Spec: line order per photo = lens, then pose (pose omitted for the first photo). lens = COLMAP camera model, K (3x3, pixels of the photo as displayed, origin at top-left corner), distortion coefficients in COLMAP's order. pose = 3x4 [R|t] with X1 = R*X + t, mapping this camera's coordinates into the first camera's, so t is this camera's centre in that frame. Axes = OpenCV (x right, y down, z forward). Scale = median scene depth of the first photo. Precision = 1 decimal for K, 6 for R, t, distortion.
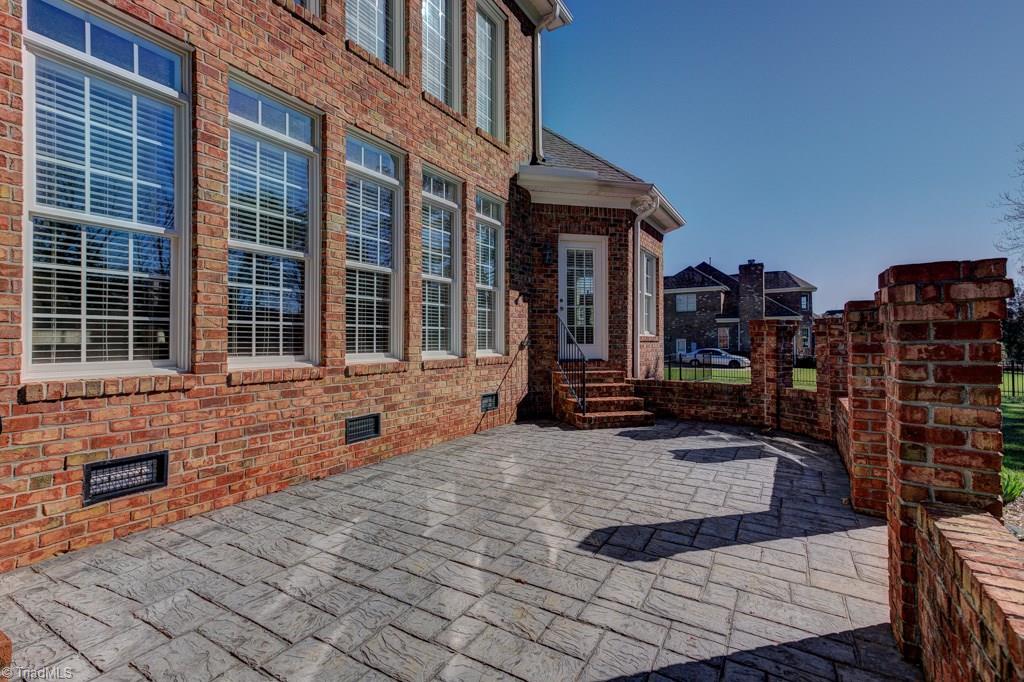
lens RADIAL K [[467.4, 0, 512.0], [0, 467.4, 341.0], [0, 0, 1]] dist [-0.000087, 0.000000]
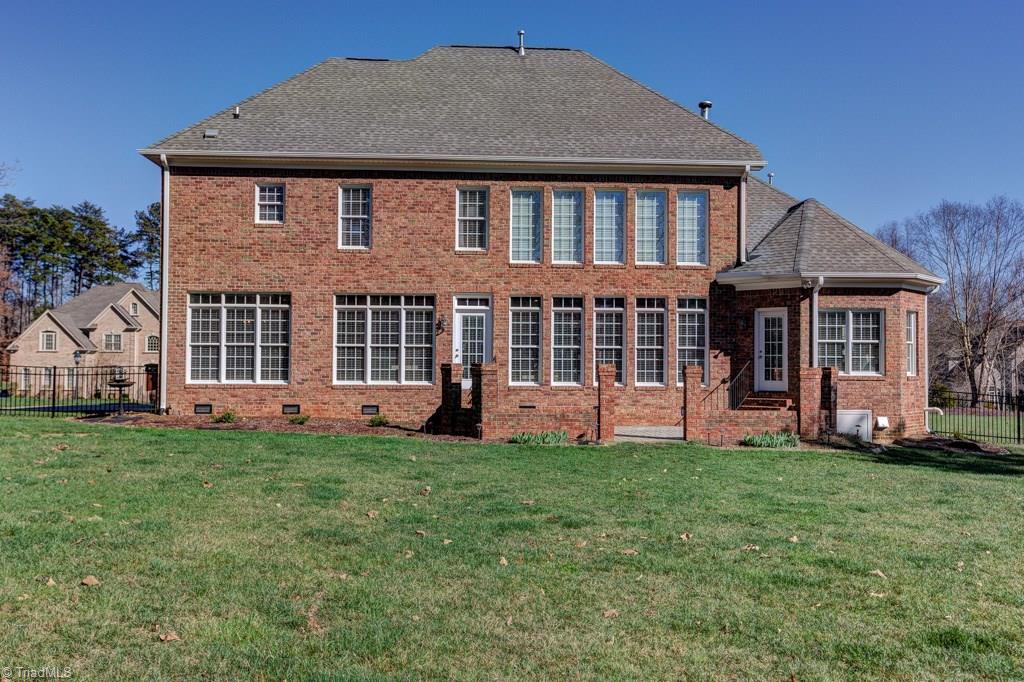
lens RADIAL K [[1046.2, 0, 512.0], [0, 1046.2, 341.0], [0, 0, 1]] dist [0.004029, 0.000945]
pose [[0.581492, -0.015636, -0.813402, 2.723626], [-0.009273, 0.999623, -0.025844, -0.029966], [0.813500, 0.022570, 0.581127, -1.838150]]
